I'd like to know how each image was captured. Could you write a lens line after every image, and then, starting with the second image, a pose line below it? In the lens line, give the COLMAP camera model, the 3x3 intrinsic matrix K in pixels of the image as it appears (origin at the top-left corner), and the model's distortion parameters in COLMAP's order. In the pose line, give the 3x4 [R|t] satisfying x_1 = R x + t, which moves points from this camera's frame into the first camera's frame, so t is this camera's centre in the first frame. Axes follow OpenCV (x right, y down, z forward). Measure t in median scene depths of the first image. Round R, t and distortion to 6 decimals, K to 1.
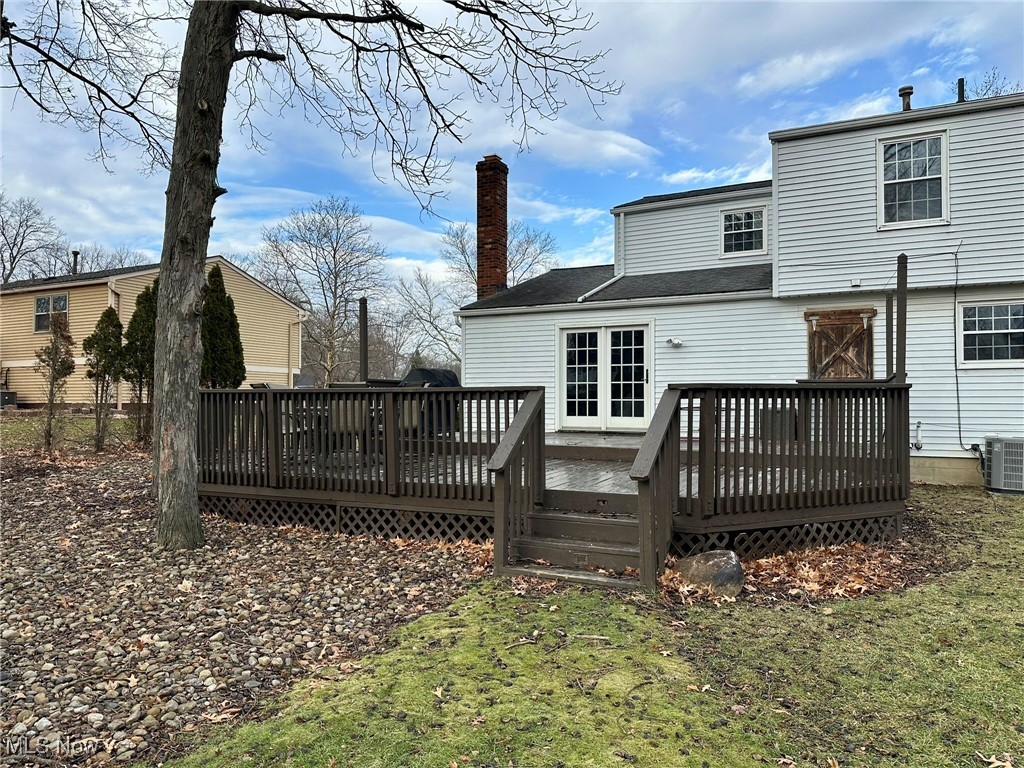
lens RADIAL K [[715.2, 0, 515.7], [0, 715.2, 389.8], [0, 0, 1]] dist [0.096799, -0.165175]
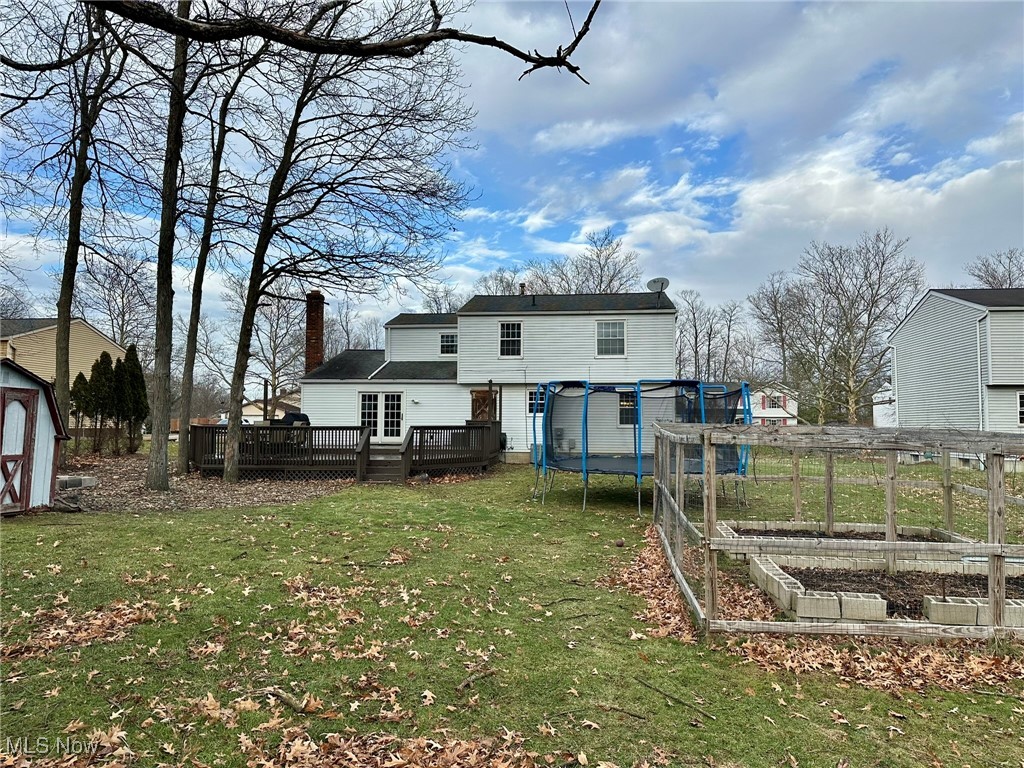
lens RADIAL K [[715.2, 0, 515.7], [0, 715.2, 389.8], [0, 0, 1]] dist [0.096799, -0.165175]
pose [[0.941402, 0.018025, 0.336806, -0.203891], [-0.007847, 0.999471, -0.031555, -0.033808], [-0.337196, 0.027063, 0.941045, -1.045003]]
